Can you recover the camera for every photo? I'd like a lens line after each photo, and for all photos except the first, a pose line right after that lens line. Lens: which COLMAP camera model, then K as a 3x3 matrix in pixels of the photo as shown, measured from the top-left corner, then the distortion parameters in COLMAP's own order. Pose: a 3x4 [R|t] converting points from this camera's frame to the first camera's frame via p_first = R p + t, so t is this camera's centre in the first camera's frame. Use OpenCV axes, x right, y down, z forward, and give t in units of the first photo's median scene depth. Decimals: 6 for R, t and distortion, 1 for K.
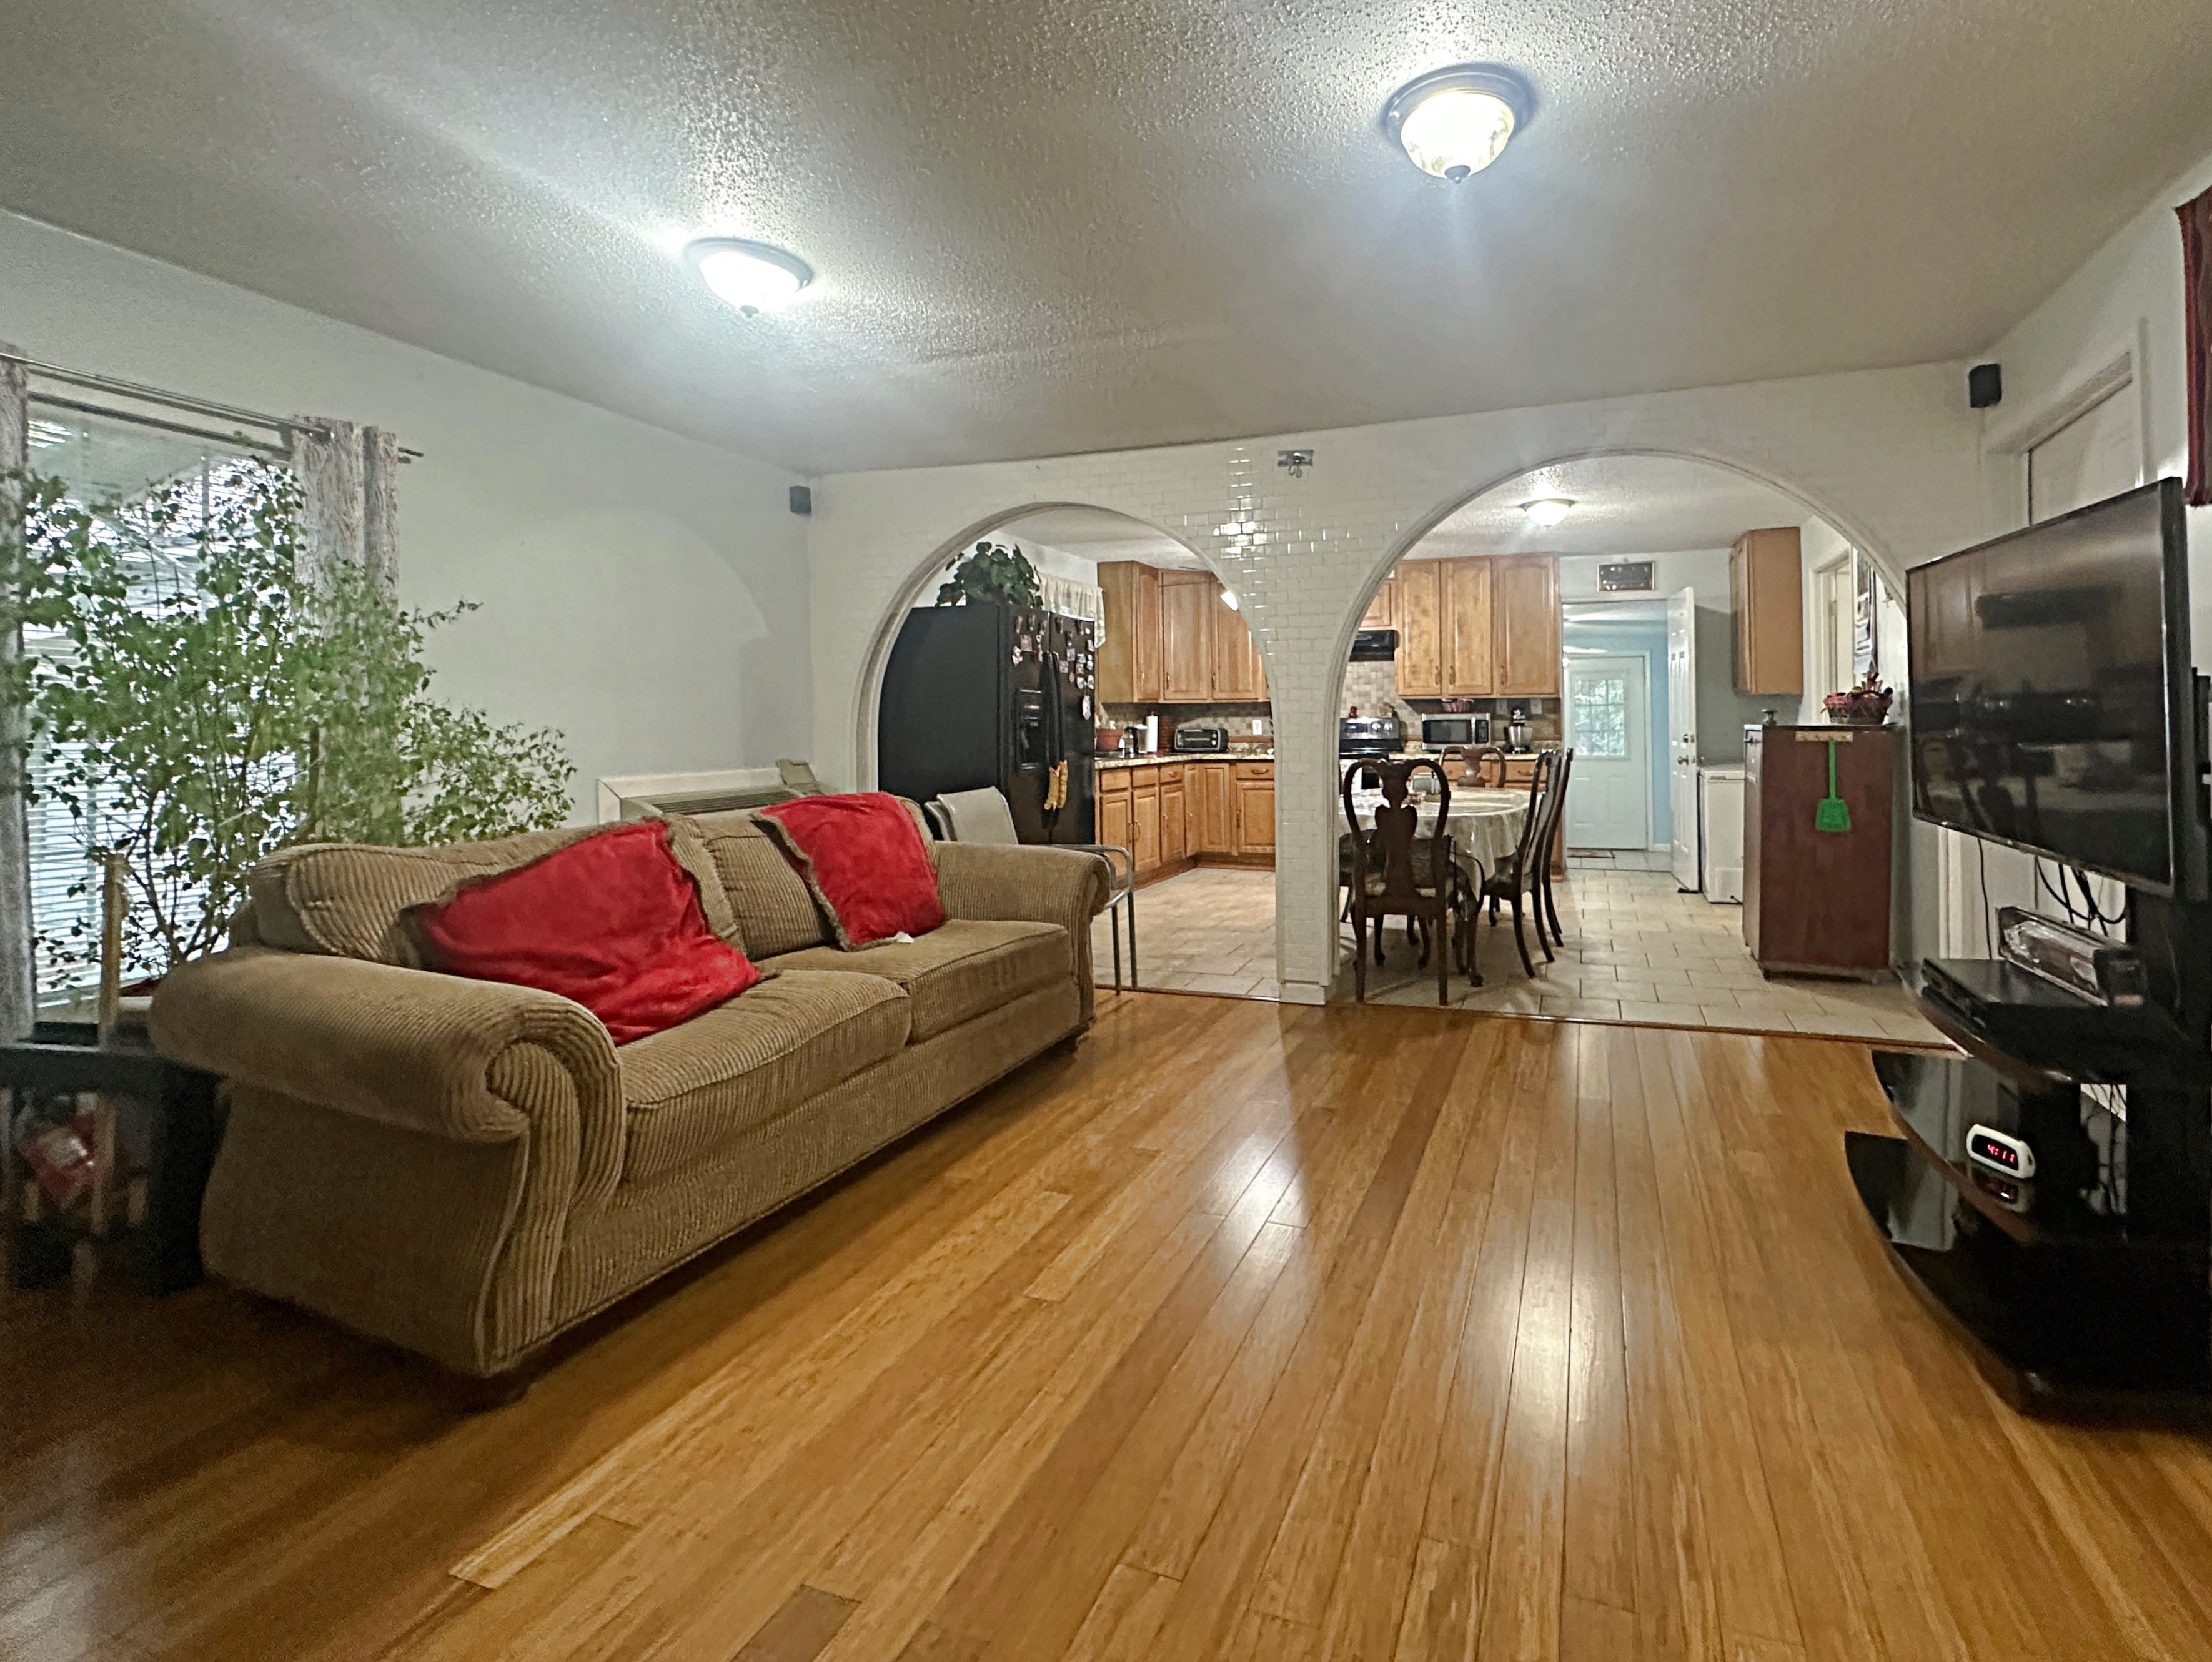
lens RADIAL K [[1011.0, 0, 1262.0], [0, 1011.0, 716.2], [0, 0, 1]] dist [-0.001004, 0.000074]
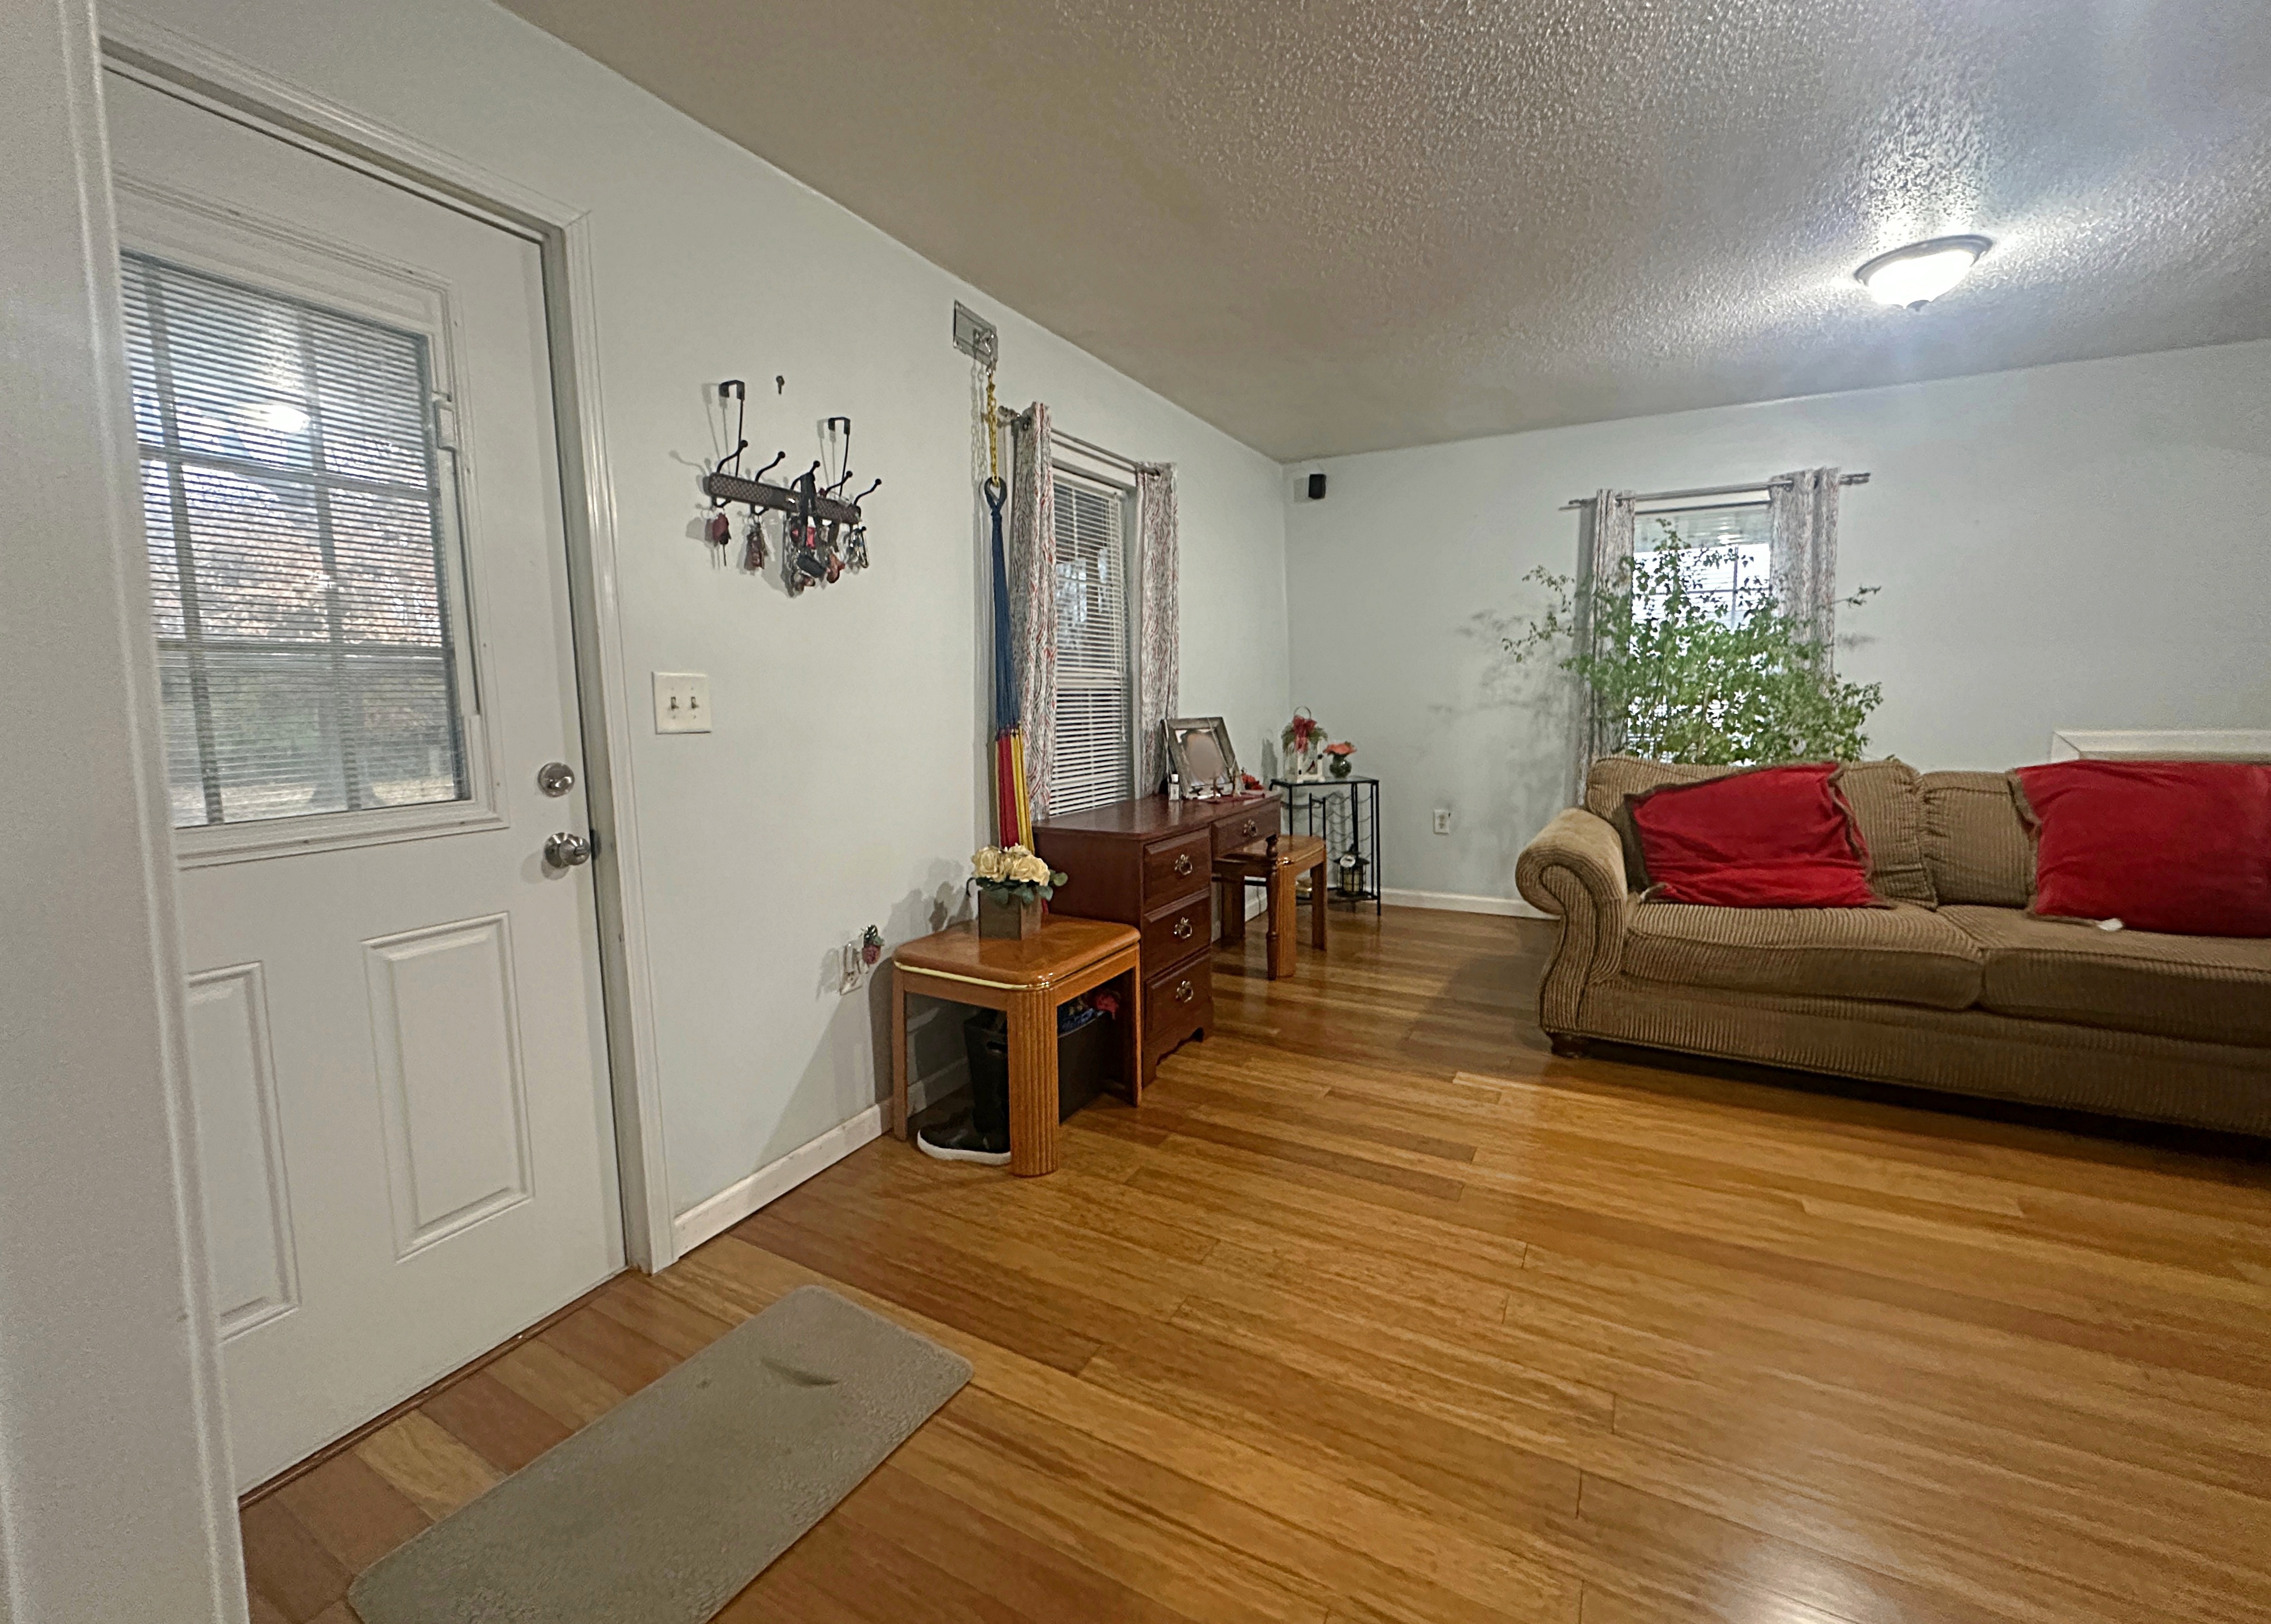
lens RADIAL K [[931.9, 0, 1145.4], [0, 931.9, 780.6], [0, 0, 1]] dist [-0.001860, -0.000236]
pose [[-0.170263, 0.102564, -0.980046, 0.575142], [0.027556, 0.994675, 0.099308, -0.012003], [0.985013, -0.010097, -0.172183, 0.301628]]
